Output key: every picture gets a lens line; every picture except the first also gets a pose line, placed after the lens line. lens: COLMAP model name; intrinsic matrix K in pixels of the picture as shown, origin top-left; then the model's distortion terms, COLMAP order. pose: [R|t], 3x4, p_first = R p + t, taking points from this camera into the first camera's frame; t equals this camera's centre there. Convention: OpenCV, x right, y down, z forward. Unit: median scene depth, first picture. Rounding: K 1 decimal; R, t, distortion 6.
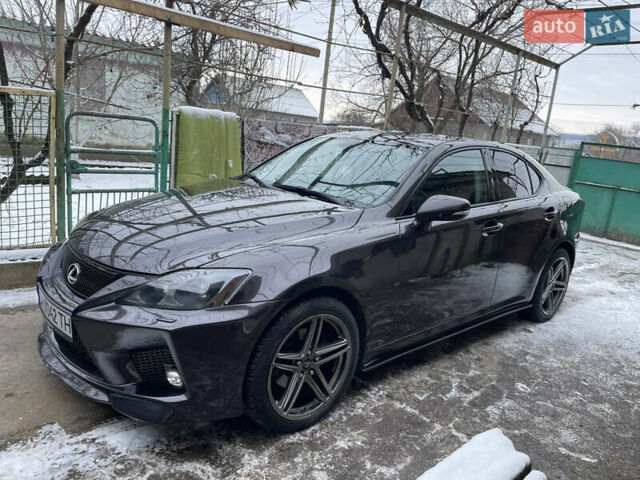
lens RADIAL K [[487.5, 0, 320.0], [0, 487.5, 240.0], [0, 0, 1]] dist [0.087473, -0.100300]
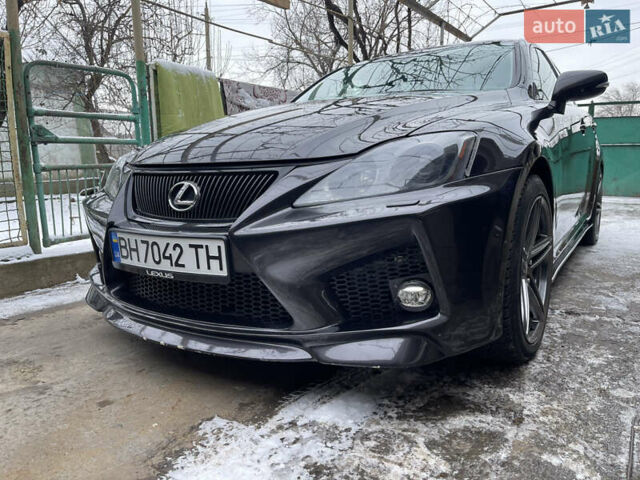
lens RADIAL K [[487.5, 0, 320.0], [0, 487.5, 240.0], [0, 0, 1]] dist [0.087473, -0.100300]
pose [[0.962485, -0.157226, 0.221140, -0.470193], [0.168394, 0.985185, -0.032468, 0.175310], [-0.212759, 0.068489, 0.974701, 0.319263]]
